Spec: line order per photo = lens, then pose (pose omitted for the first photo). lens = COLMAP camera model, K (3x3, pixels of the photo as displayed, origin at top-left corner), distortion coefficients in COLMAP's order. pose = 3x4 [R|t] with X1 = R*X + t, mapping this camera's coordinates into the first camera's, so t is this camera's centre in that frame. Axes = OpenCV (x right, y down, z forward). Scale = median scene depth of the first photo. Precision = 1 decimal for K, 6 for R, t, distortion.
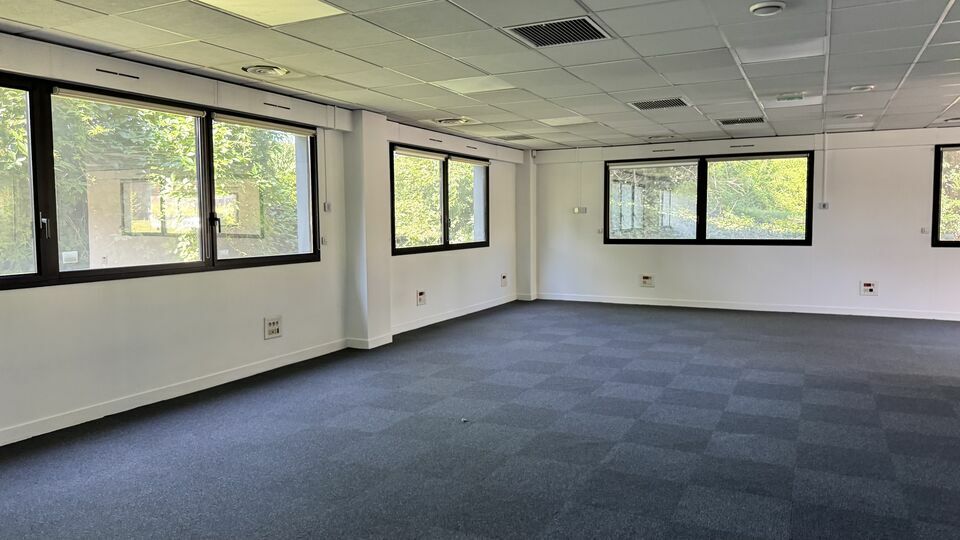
lens RADIAL K [[663.8, 0, 480.0], [0, 663.8, 270.0], [0, 0, 1]] dist [0.143623, -0.262215]
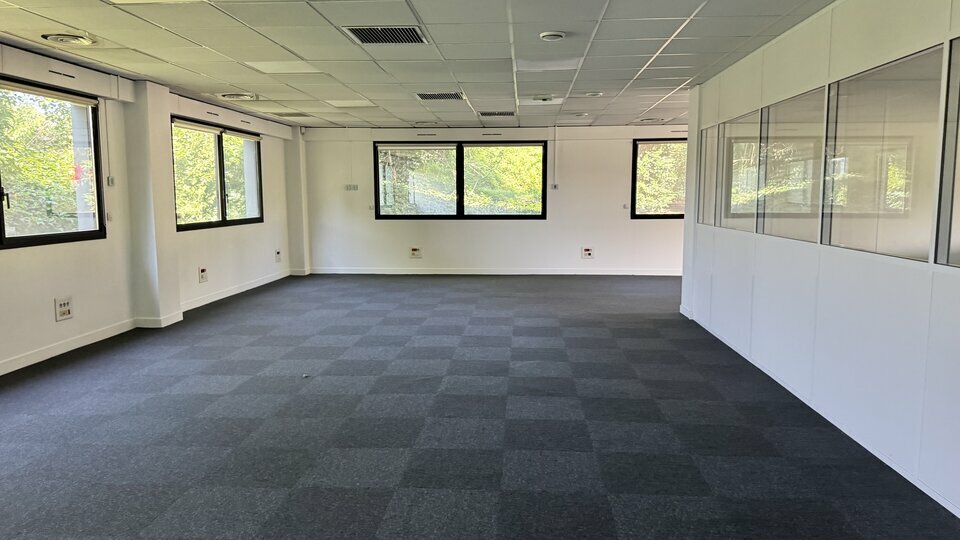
lens RADIAL K [[663.8, 0, 480.0], [0, 663.8, 270.0], [0, 0, 1]] dist [0.143623, -0.262215]
pose [[0.923150, -0.038758, 0.382482, -0.117443], [0.026131, 0.998930, 0.038156, 0.009331], [-0.383551, -0.025229, 0.923175, -0.092147]]
